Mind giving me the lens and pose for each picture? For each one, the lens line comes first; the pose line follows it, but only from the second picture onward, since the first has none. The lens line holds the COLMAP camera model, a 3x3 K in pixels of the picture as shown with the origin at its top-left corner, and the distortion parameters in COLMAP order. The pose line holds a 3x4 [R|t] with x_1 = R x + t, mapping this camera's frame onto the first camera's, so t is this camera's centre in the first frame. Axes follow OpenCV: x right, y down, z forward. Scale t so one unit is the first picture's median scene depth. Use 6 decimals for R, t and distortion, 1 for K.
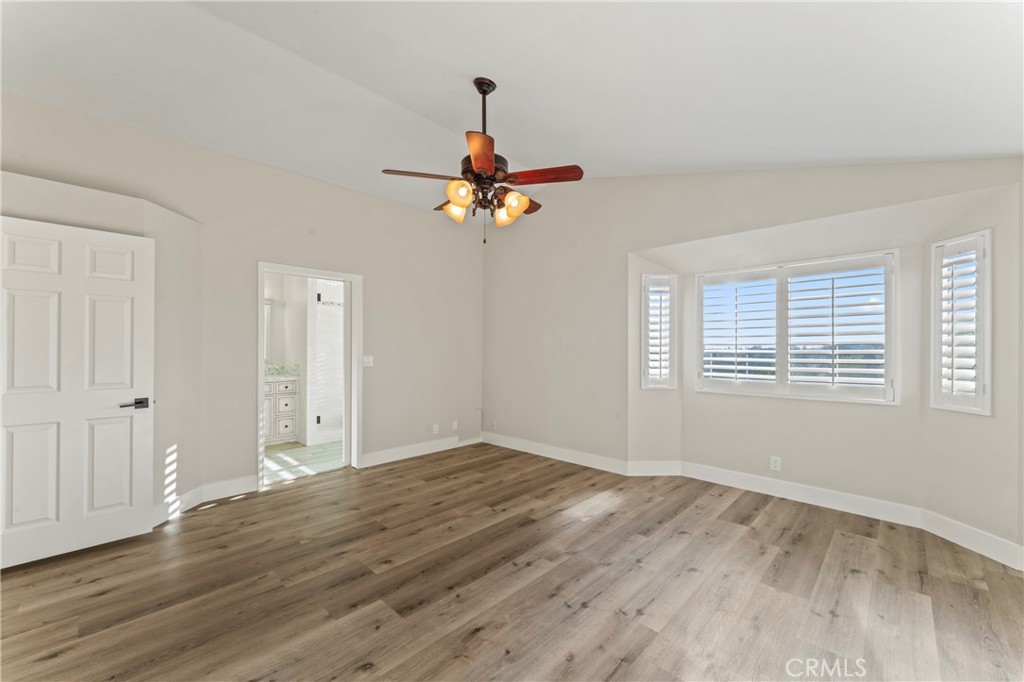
lens RADIAL K [[405.5, 0, 506.0], [0, 405.5, 350.4], [0, 0, 1]] dist [0.000214, -0.000245]
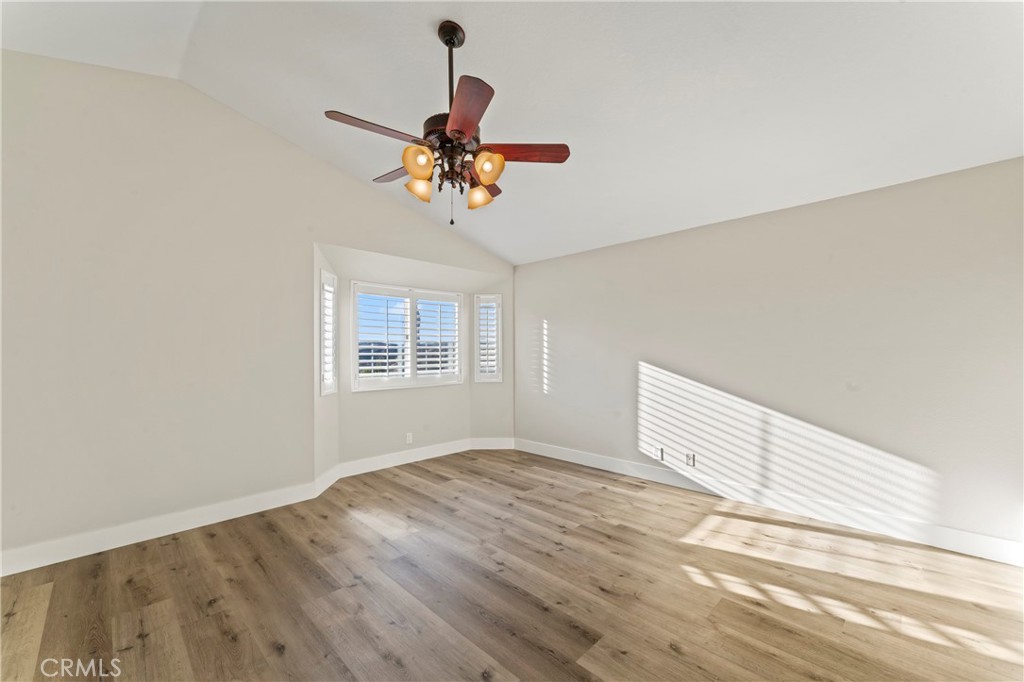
lens RADIAL K [[406.0, 0, 512.0], [0, 406.0, 341.0], [0, 0, 1]] dist [-0.000723, 0.000032]
pose [[0.010584, 0.020875, 0.999726, -0.763167], [0.009316, 0.999737, -0.020974, -0.007043], [-0.999901, 0.009535, 0.010387, 0.749427]]
